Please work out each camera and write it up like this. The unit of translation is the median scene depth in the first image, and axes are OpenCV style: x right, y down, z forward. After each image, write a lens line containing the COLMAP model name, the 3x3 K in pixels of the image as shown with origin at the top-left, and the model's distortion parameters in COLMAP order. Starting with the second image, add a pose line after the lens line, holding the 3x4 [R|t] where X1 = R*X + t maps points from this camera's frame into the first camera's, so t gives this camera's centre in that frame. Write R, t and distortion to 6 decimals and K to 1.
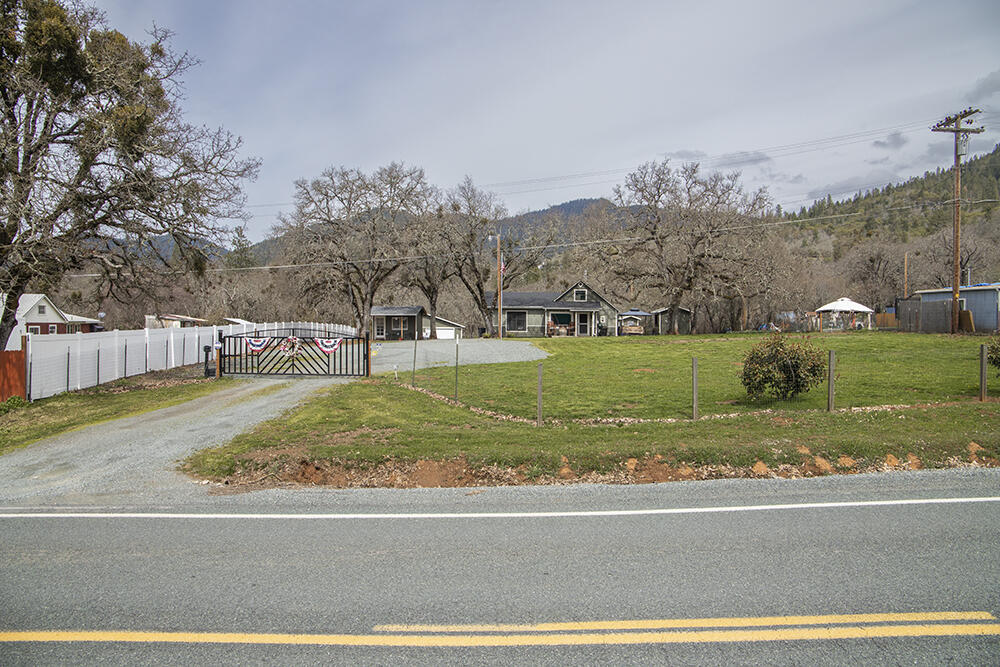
lens RADIAL K [[686.1, 0, 500.0], [0, 686.1, 333.5], [0, 0, 1]] dist [-0.089411, 0.002455]
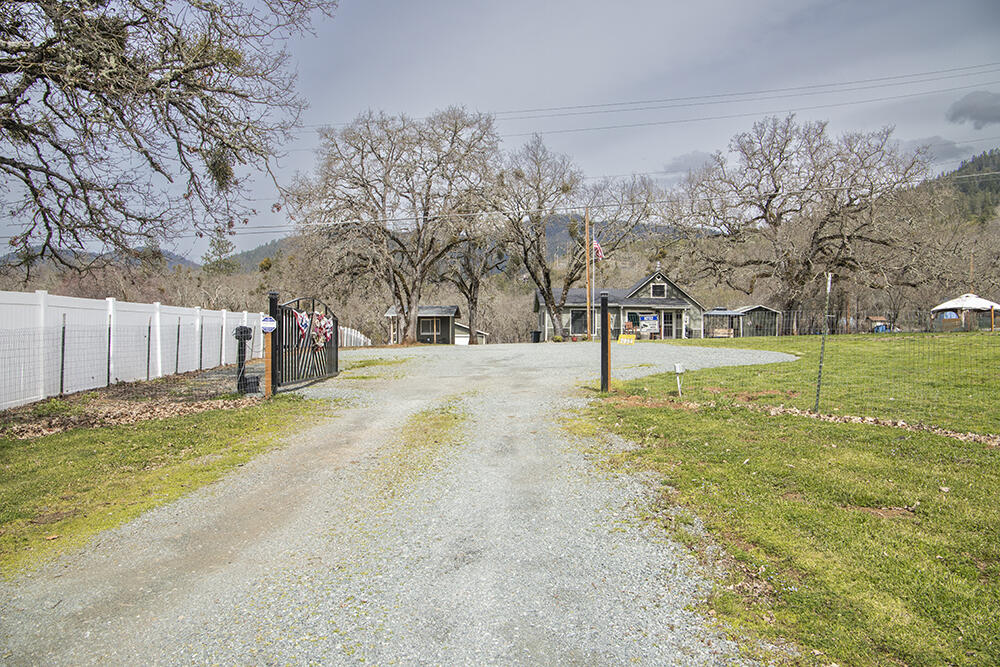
lens RADIAL K [[686.1, 0, 500.0], [0, 686.1, 333.5], [0, 0, 1]] dist [-0.089411, 0.002455]
pose [[0.999223, -0.001720, 0.039372, -0.150904], [0.002582, 0.999758, -0.021858, 0.018268], [-0.039325, 0.021943, 0.998986, 0.289396]]
